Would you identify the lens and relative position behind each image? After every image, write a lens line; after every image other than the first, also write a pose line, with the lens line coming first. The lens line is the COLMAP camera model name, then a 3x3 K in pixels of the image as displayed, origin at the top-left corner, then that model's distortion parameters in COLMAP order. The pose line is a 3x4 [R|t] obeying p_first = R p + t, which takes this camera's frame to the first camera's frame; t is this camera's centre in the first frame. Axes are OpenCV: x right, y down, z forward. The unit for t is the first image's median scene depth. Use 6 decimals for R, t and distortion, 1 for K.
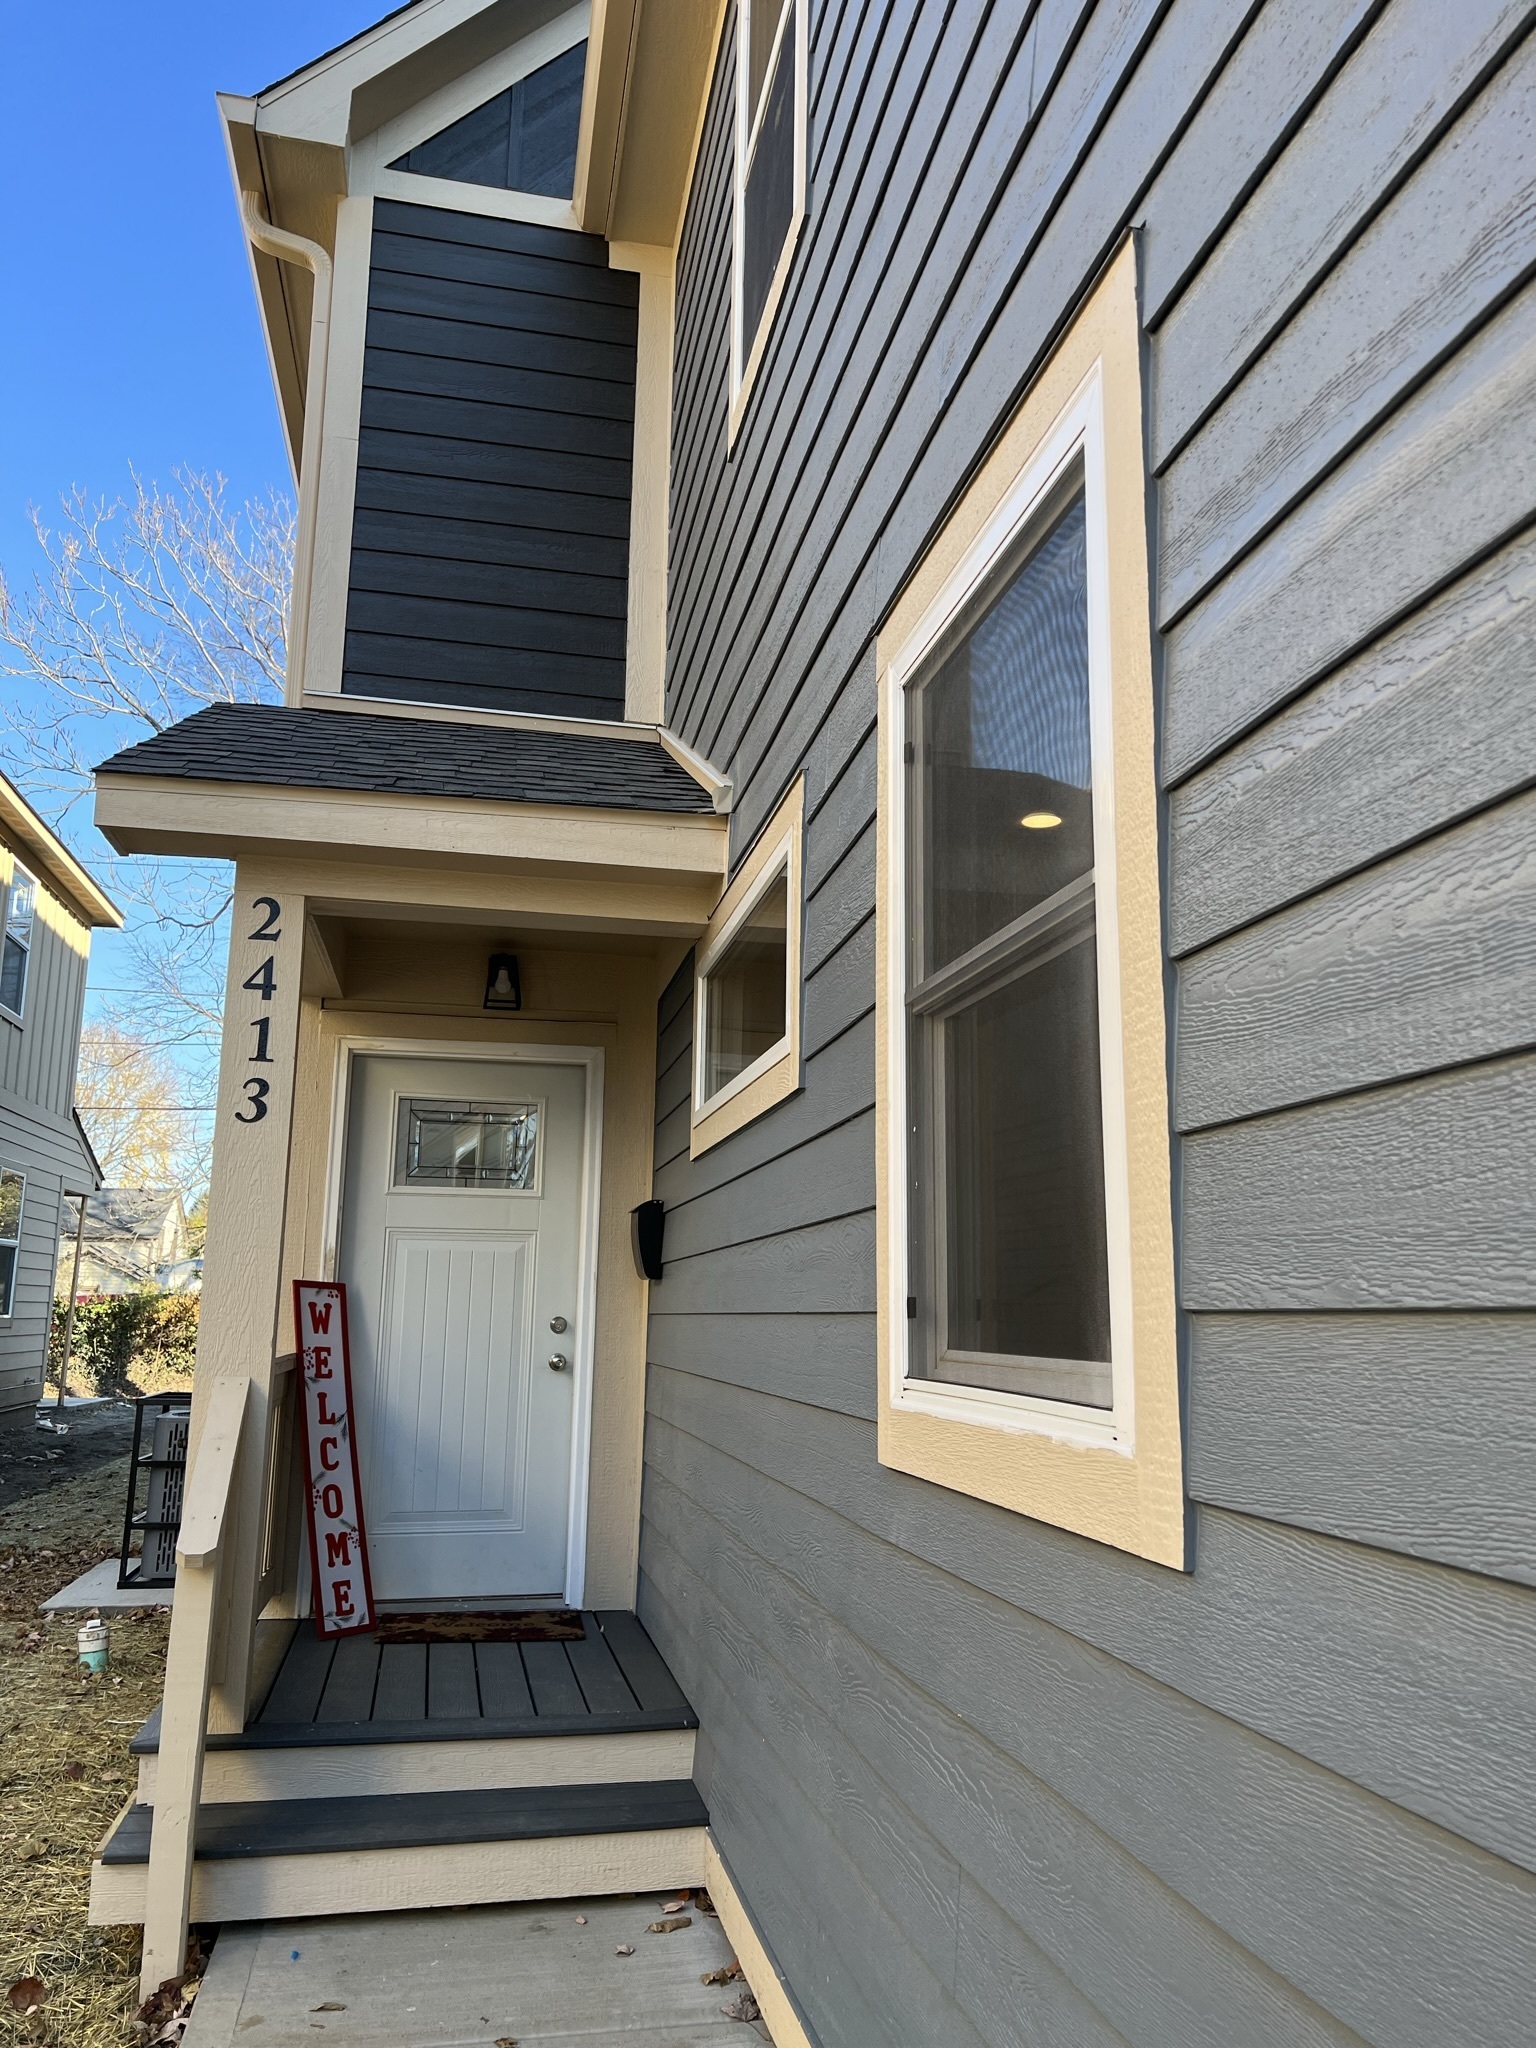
lens RADIAL K [[1528.0, 0, 780.9], [0, 1528.0, 1027.2], [0, 0, 1]] dist [0.123337, -0.330153]
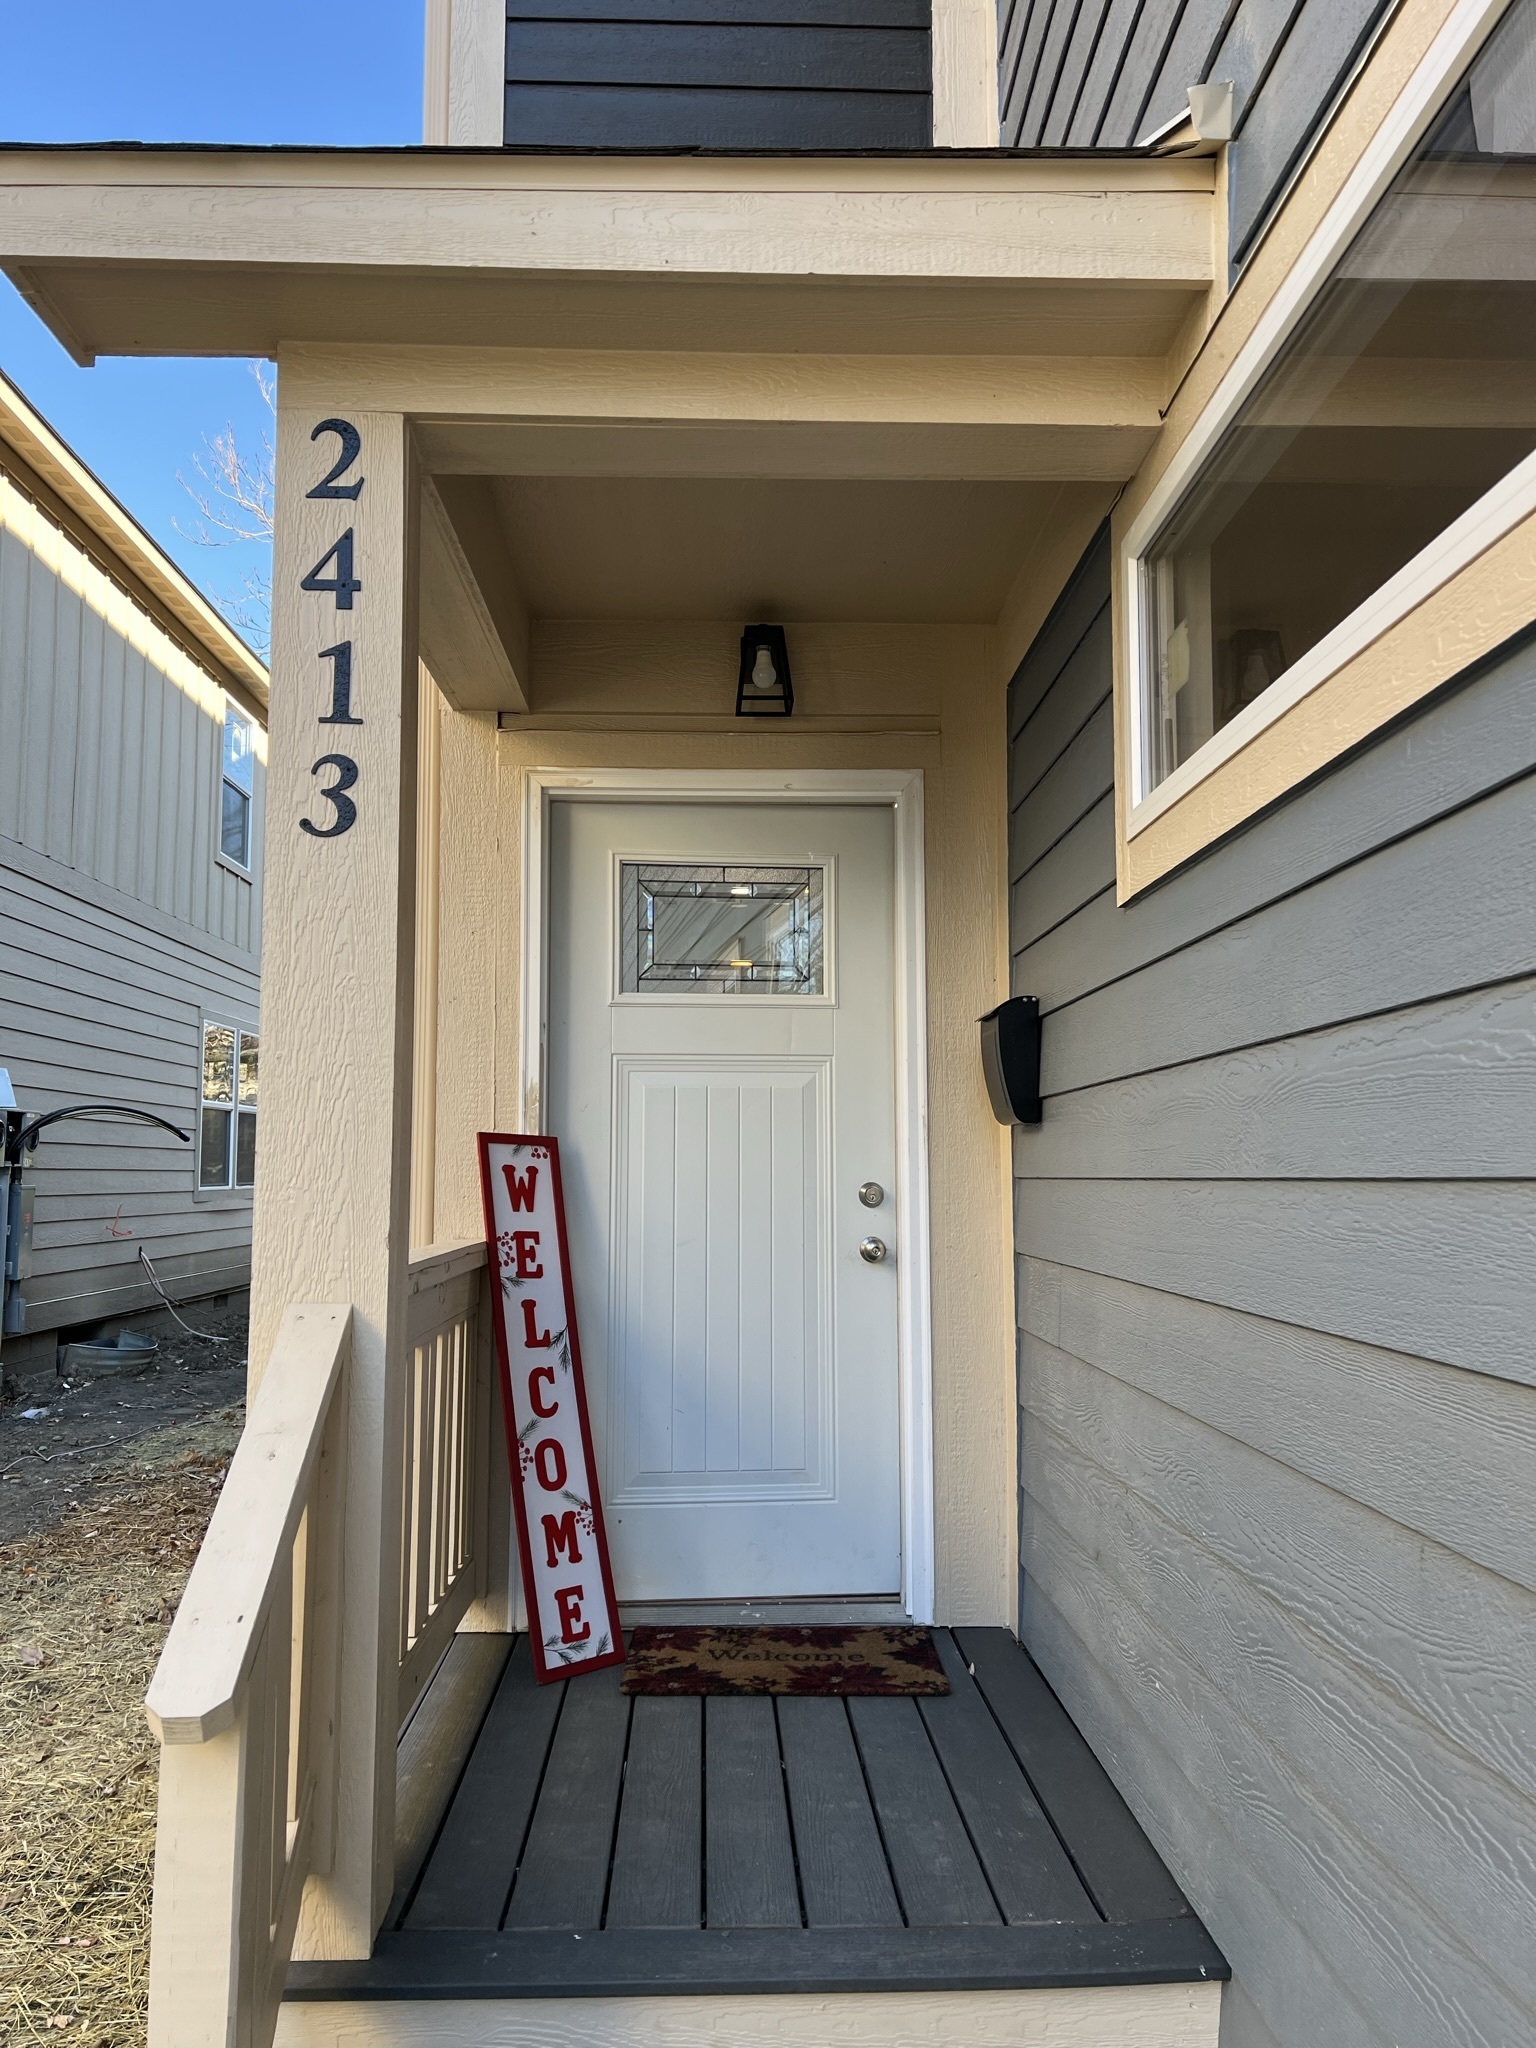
lens RADIAL K [[1542.4, 0, 767.4], [0, 1542.4, 1019.5], [0, 0, 1]] dist [0.042104, -0.047516]
pose [[0.984727, -0.032291, -0.171086, -0.079838], [0.046760, 0.995598, 0.081224, 0.068516], [0.167710, -0.087984, 0.981902, 0.380473]]
